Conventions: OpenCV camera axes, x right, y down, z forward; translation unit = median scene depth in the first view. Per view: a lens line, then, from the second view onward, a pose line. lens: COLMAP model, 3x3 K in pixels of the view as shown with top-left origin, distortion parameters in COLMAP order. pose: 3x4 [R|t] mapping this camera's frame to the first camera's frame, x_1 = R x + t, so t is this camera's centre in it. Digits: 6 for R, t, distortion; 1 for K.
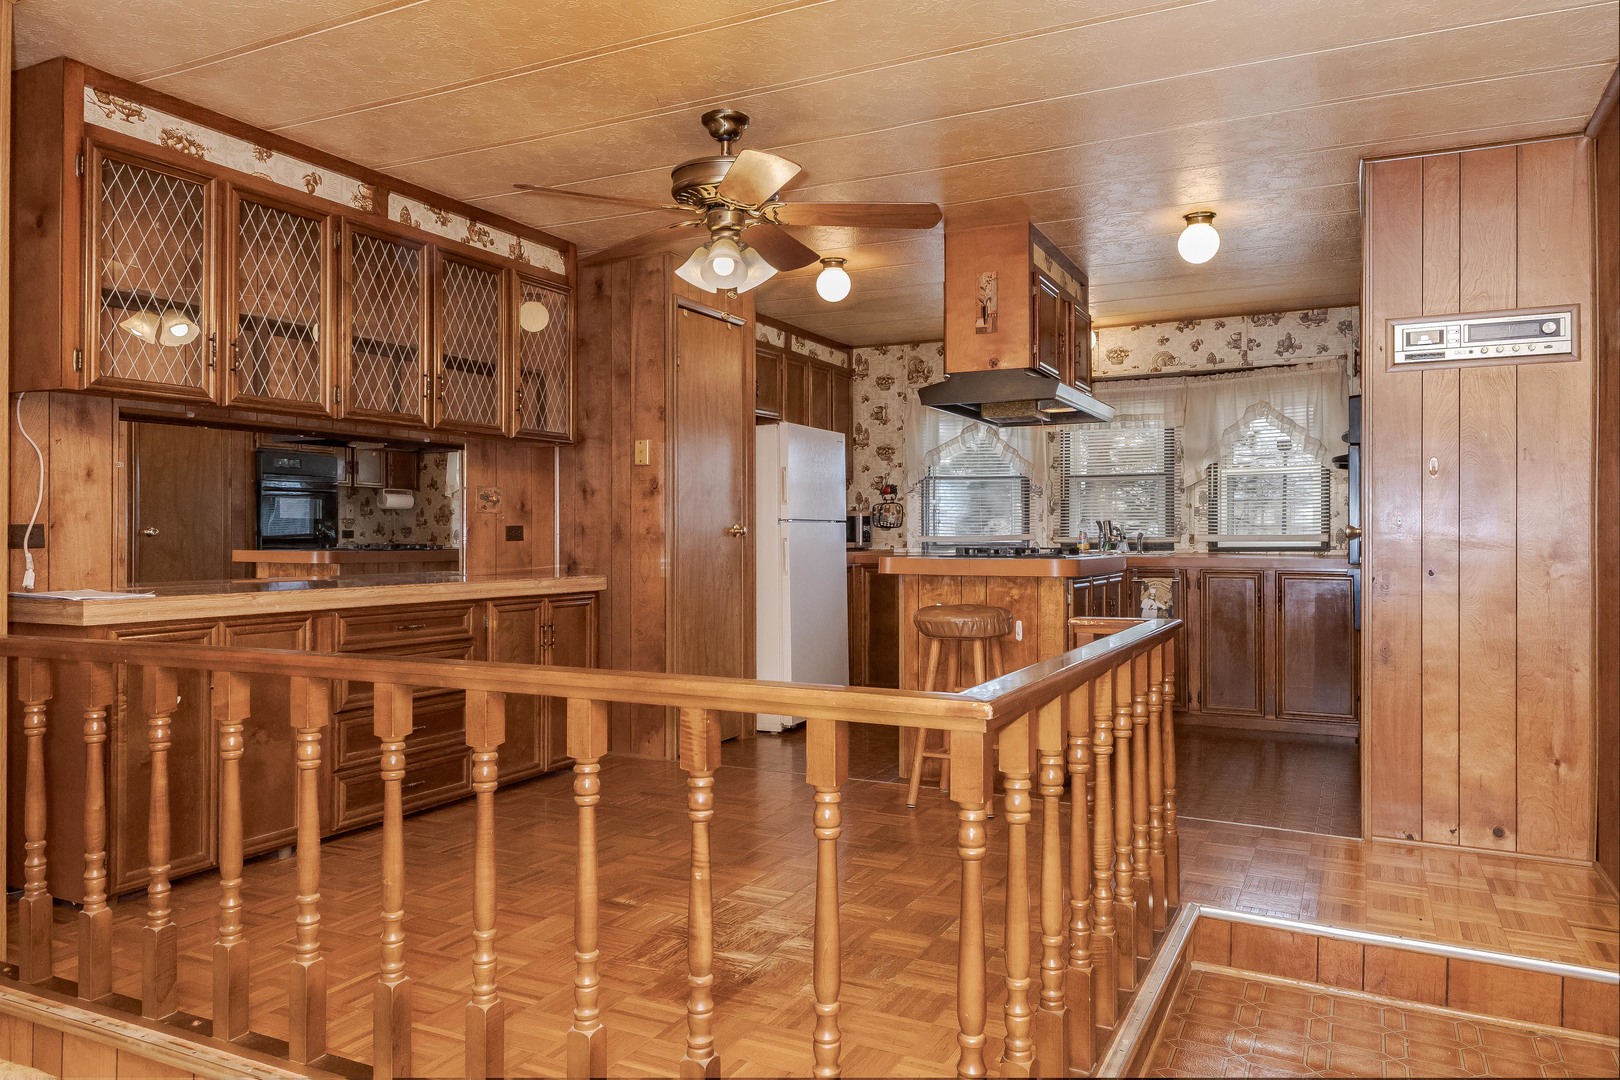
lens RADIAL K [[1095.0, 0, 758.3], [0, 1095.0, 515.4], [0, 0, 1]] dist [-0.000640, 0.001033]
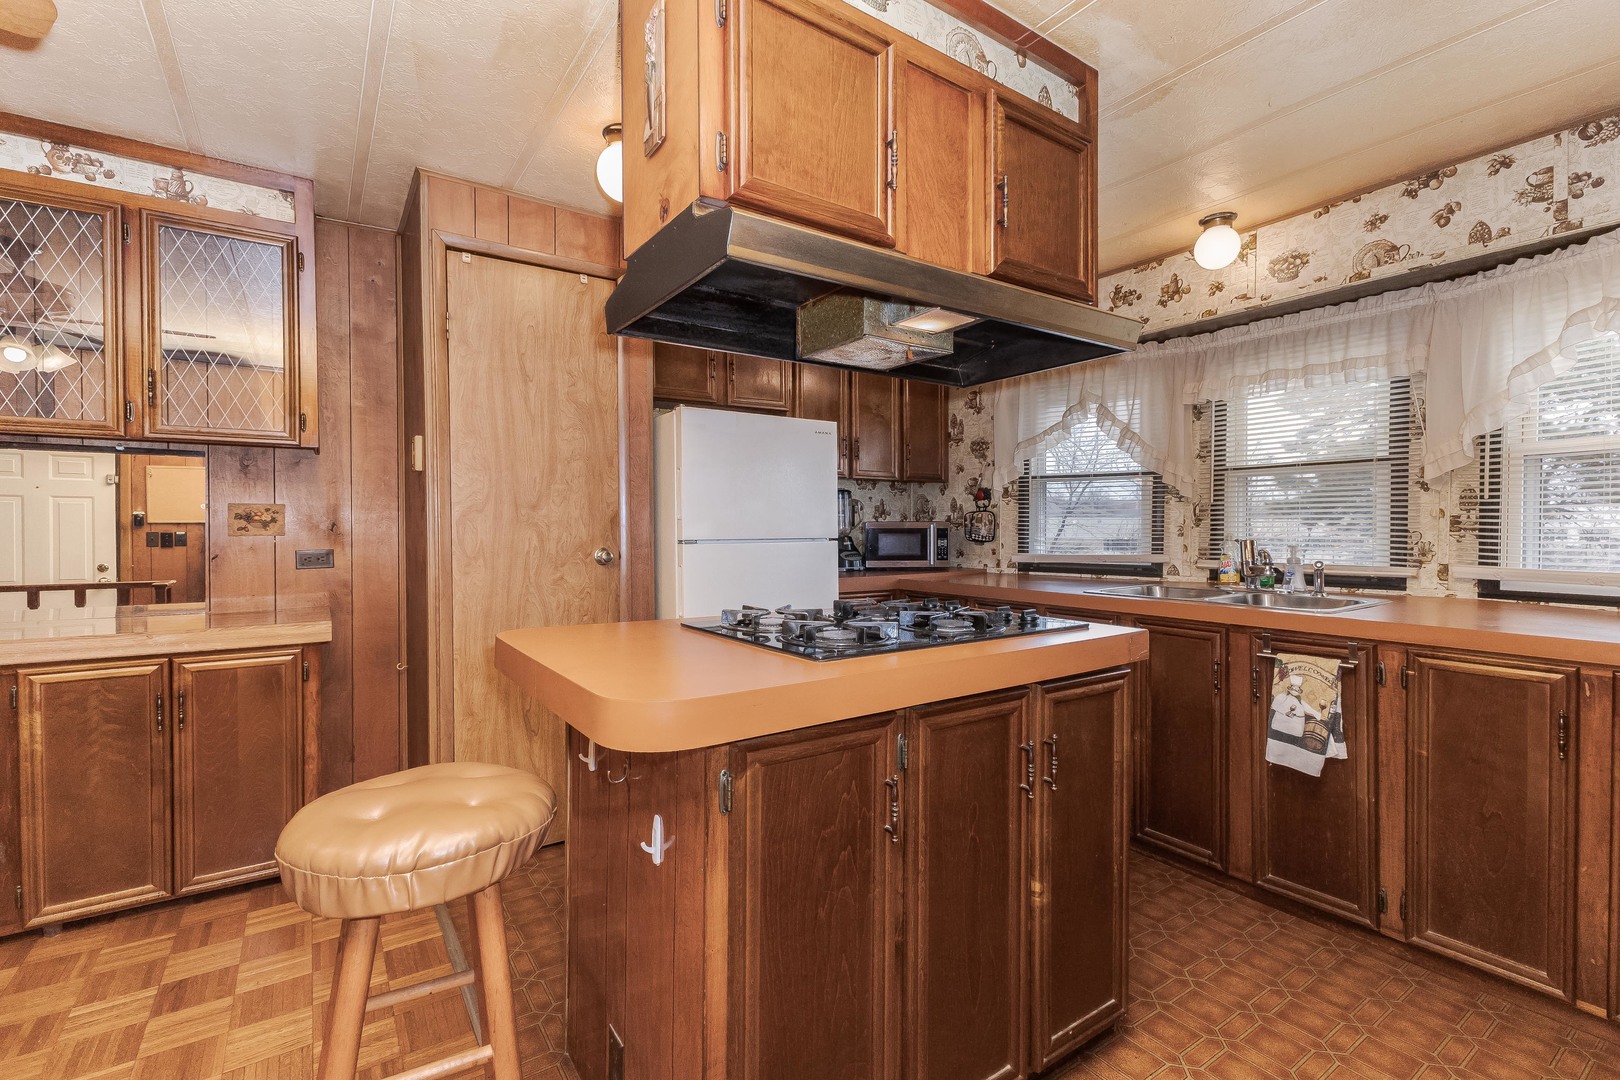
lens RADIAL K [[710.0, 0, 829.3], [0, 710.0, 531.4], [0, 0, 1]] dist [0.000615, -0.001163]
pose [[0.893075, 0.004118, -0.449889, 0.290819], [0.007200, 0.999699, 0.023444, -0.010802], [0.449850, -0.024176, 0.892777, 0.556026]]
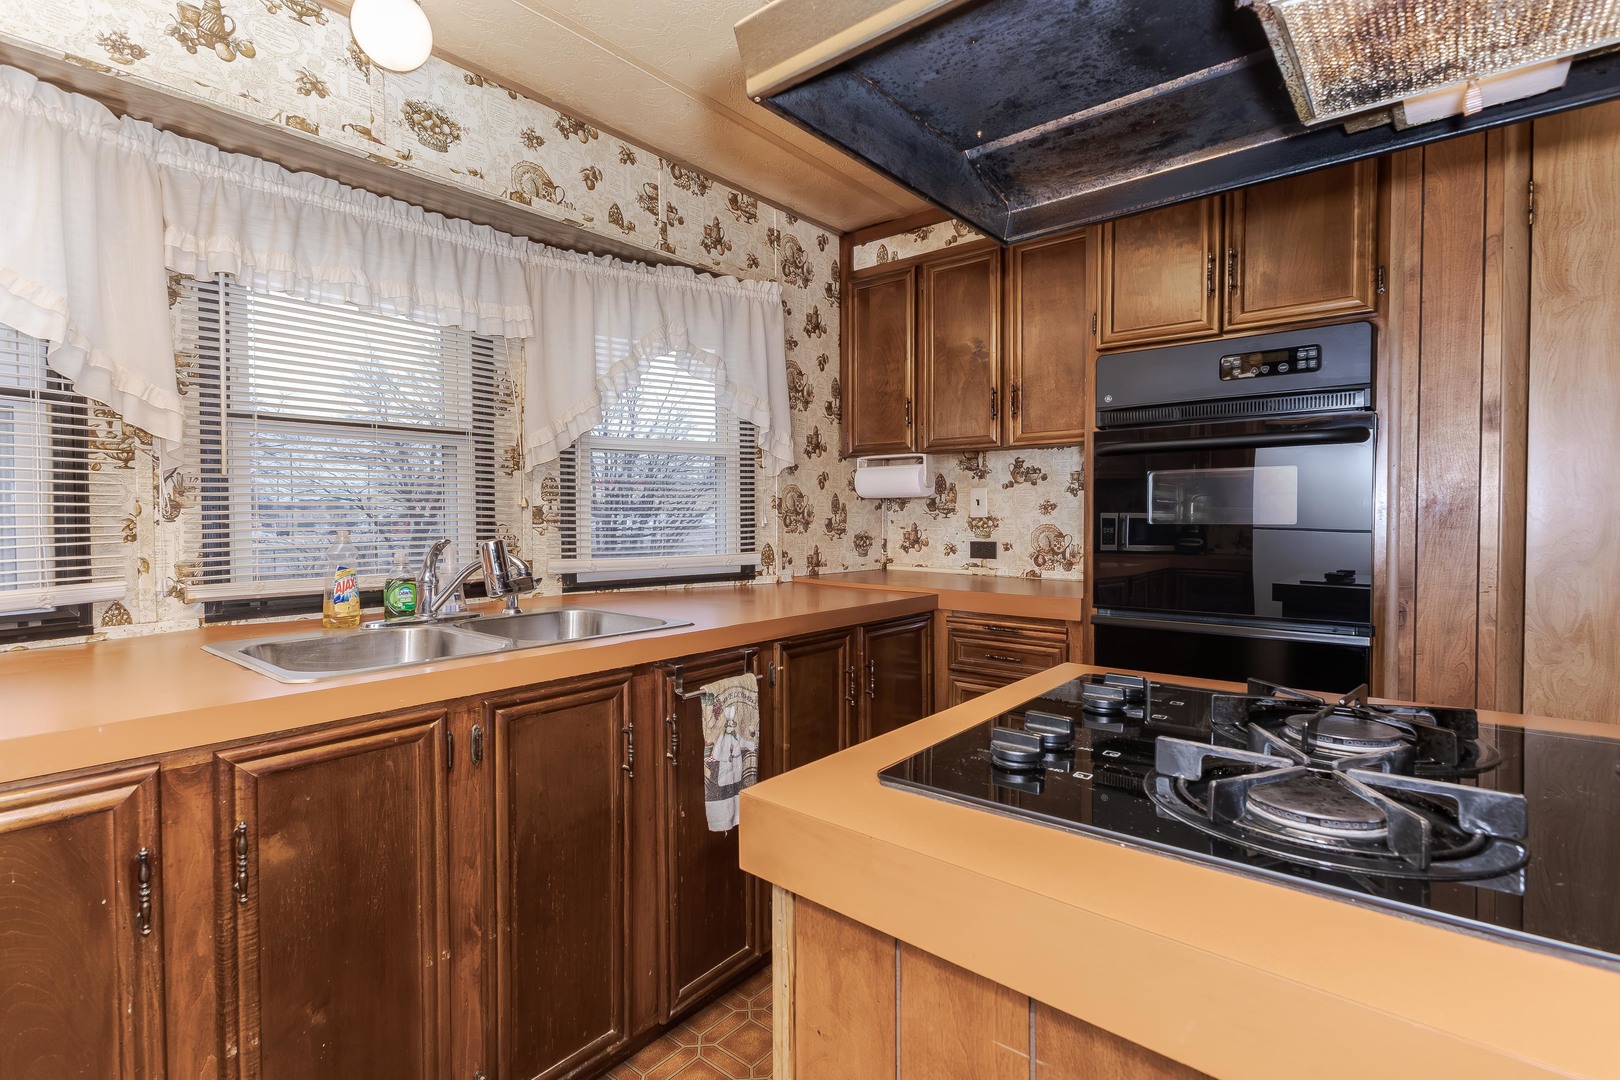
lens RADIAL K [[780.0, 0, 847.2], [0, 780.0, 533.3], [0, 0, 1]] dist [-0.000778, -0.002440]
pose [[0.172861, -0.025805, 0.984608, 0.072740], [-0.018854, 0.999387, 0.029502, -0.008727], [-0.984766, -0.023664, 0.172268, 0.832706]]
